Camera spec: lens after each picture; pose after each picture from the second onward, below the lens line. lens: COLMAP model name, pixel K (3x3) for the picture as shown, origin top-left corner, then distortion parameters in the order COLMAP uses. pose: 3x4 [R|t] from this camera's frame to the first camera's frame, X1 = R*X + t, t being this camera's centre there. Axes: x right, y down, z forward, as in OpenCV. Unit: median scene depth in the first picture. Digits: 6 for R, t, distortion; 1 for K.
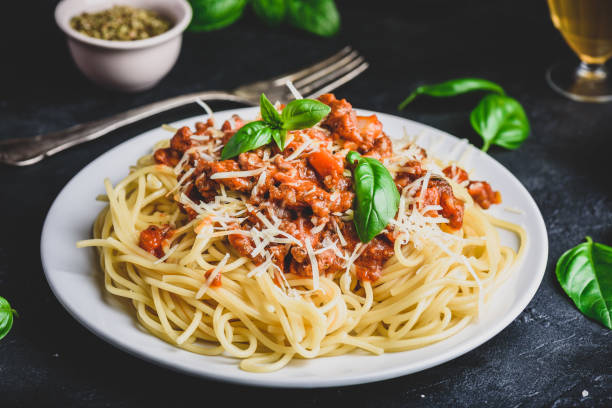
lens RADIAL K [[2113.8, 0, 267.2], [0, 2113.8, 204.3], [0, 0, 1]] dist [0.110228, -1.354485]
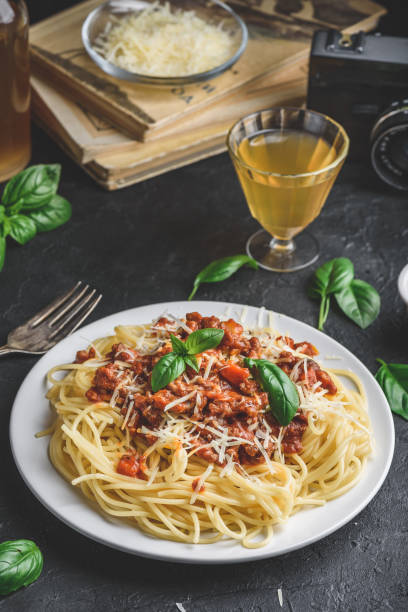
lens RADIAL K [[2161.8, 0, 89.6], [0, 2161.8, 306.2], [0, 0, 1]] dist [0.057296, -0.265833]
pose [[0.908708, -0.268538, 0.319588, -0.485613], [0.227855, 0.960582, 0.159264, -0.302175], [-0.349759, -0.071904, 0.934076, -0.240580]]
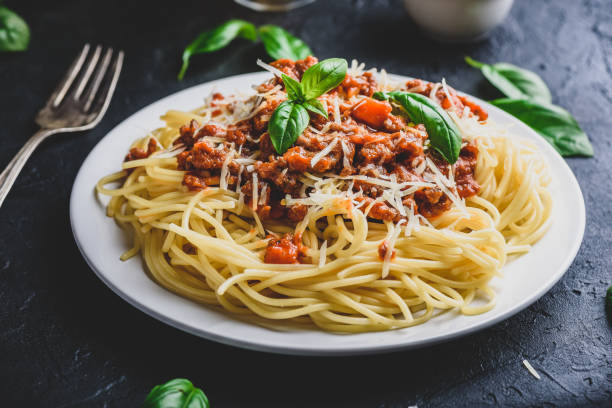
lens RADIAL K [[2161.8, 0, 263.1], [0, 2161.8, 203.3], [0, 0, 1]] dist [0.057296, -0.265833]
pose [[0.682377, -0.395773, 0.614593, -0.660835], [0.385442, 0.909186, 0.157526, -0.162780], [-0.621124, 0.129398, 0.772956, 0.251923]]
